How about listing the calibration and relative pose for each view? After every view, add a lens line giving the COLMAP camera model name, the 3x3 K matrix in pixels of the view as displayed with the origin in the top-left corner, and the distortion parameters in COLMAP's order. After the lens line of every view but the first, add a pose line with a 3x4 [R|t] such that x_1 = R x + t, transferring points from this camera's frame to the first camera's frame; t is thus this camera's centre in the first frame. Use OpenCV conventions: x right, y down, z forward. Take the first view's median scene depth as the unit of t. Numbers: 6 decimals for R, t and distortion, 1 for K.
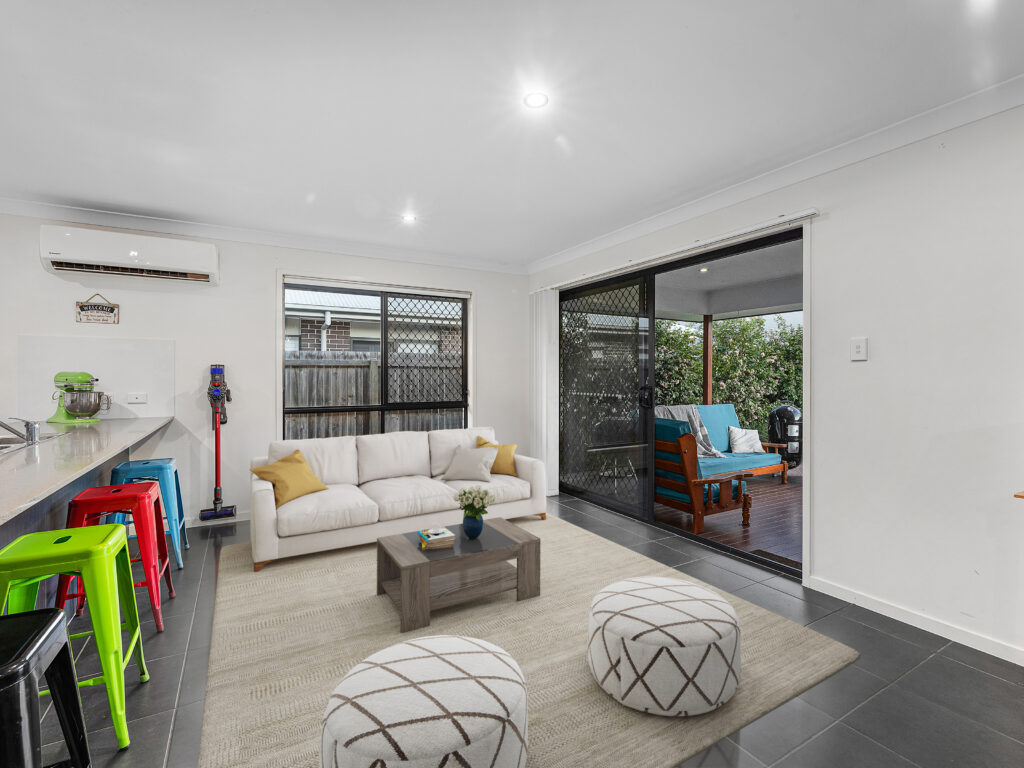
lens RADIAL K [[455.2, 0, 510.7], [0, 455.2, 372.9], [0, 0, 1]] dist [-0.002922, -0.000215]
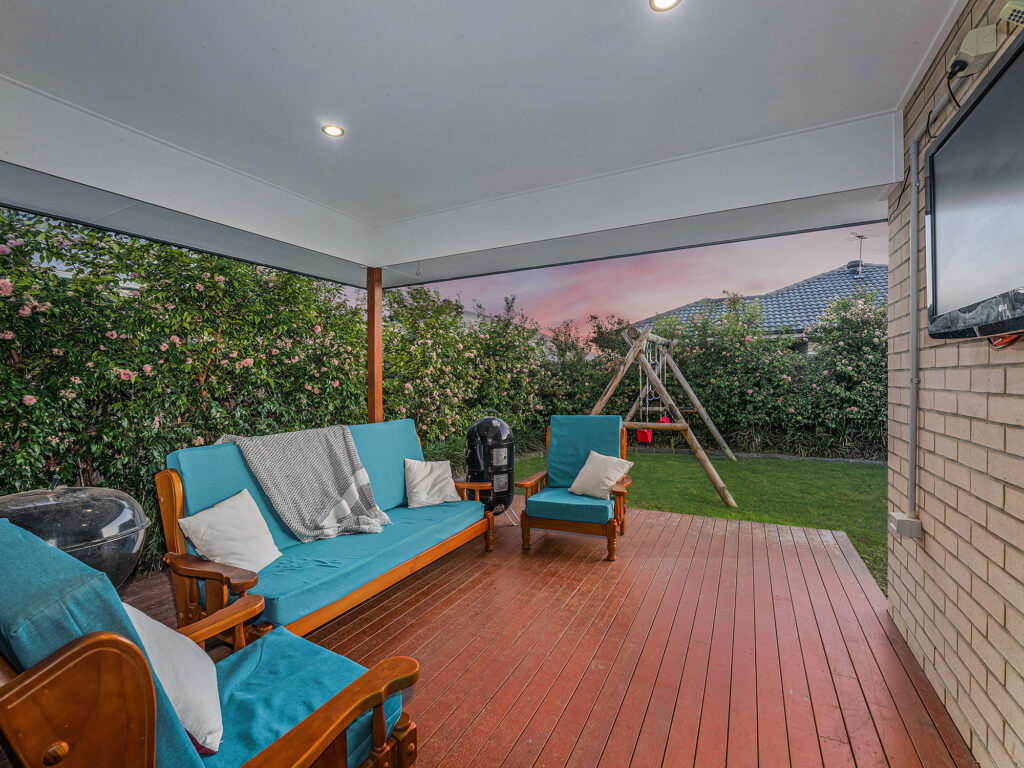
lens RADIAL K [[455.2, 0, 510.7], [0, 455.2, 372.9], [0, 0, 1]] dist [-0.002922, -0.000215]
pose [[0.821985, 0.000885, 0.569508, 0.192616], [0.004802, 0.999952, -0.008485, 0.010854], [-0.569488, 0.009710, 0.821942, 0.332018]]
